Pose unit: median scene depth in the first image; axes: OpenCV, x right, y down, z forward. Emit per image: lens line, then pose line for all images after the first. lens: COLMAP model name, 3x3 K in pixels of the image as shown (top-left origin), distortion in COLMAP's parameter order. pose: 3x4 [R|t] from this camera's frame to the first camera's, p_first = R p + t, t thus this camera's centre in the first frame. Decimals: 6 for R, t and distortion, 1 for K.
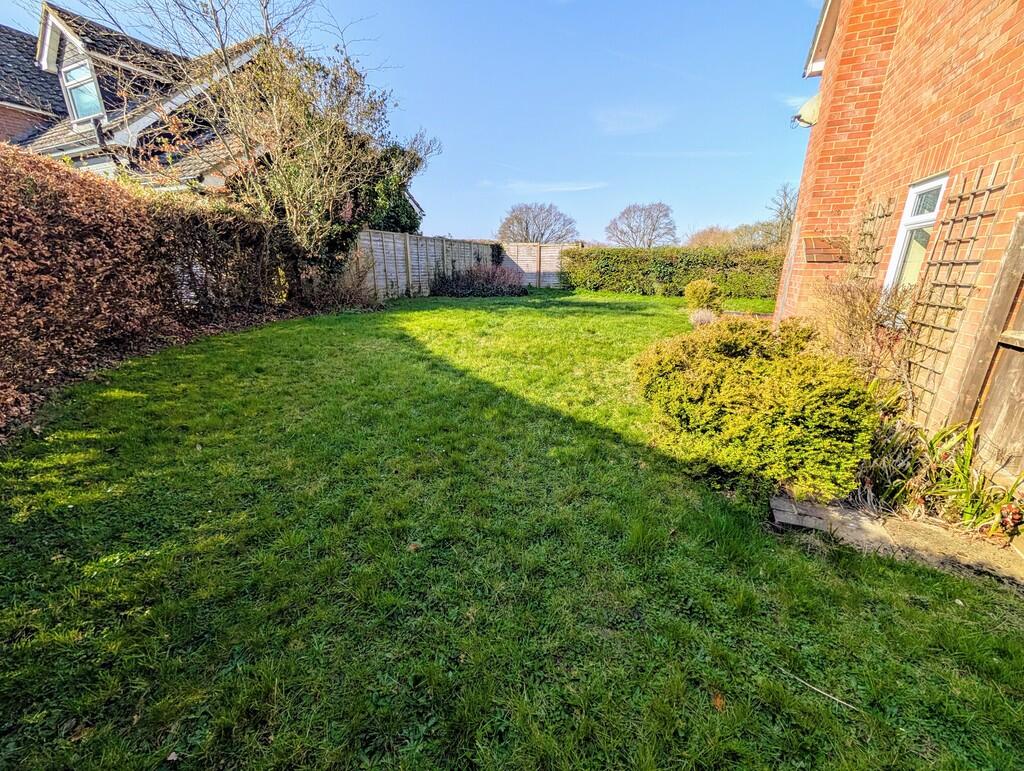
lens RADIAL K [[386.8, 0, 513.7], [0, 386.8, 381.9], [0, 0, 1]] dist [-0.000057, -0.000022]
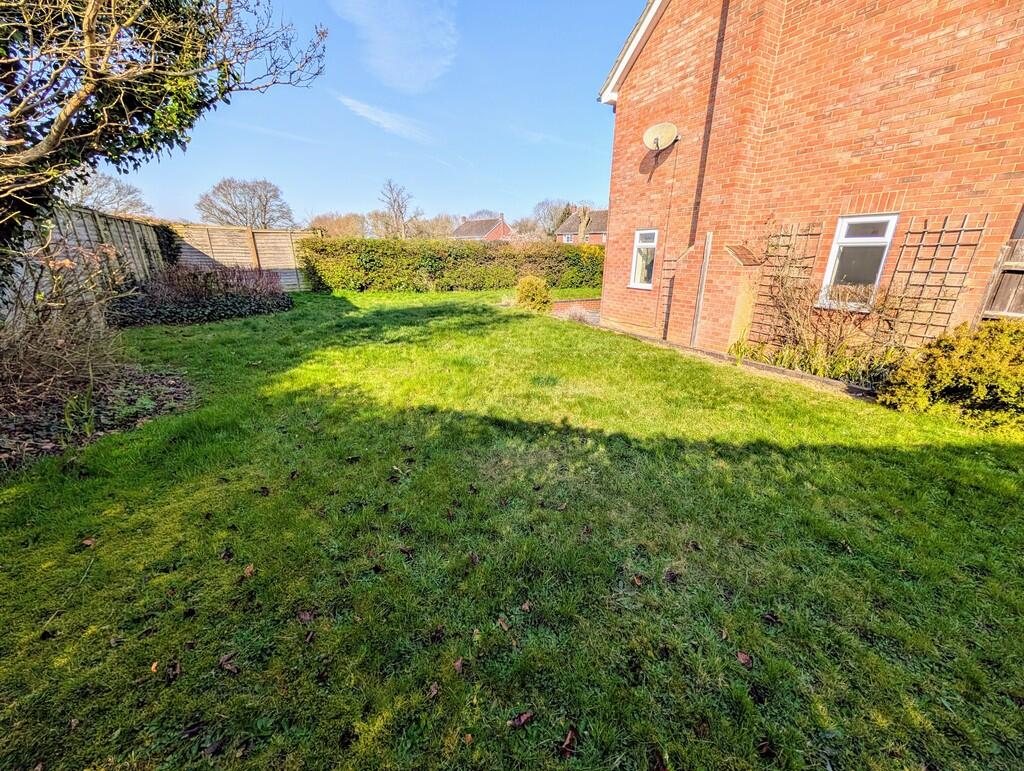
lens RADIAL K [[386.8, 0, 513.7], [0, 386.8, 381.9], [0, 0, 1]] dist [-0.000057, -0.000022]
pose [[0.609347, -0.251936, 0.751814, -0.242552], [0.227944, 0.963812, 0.138228, -0.089716], [-0.759433, 0.087143, 0.644723, 0.244943]]
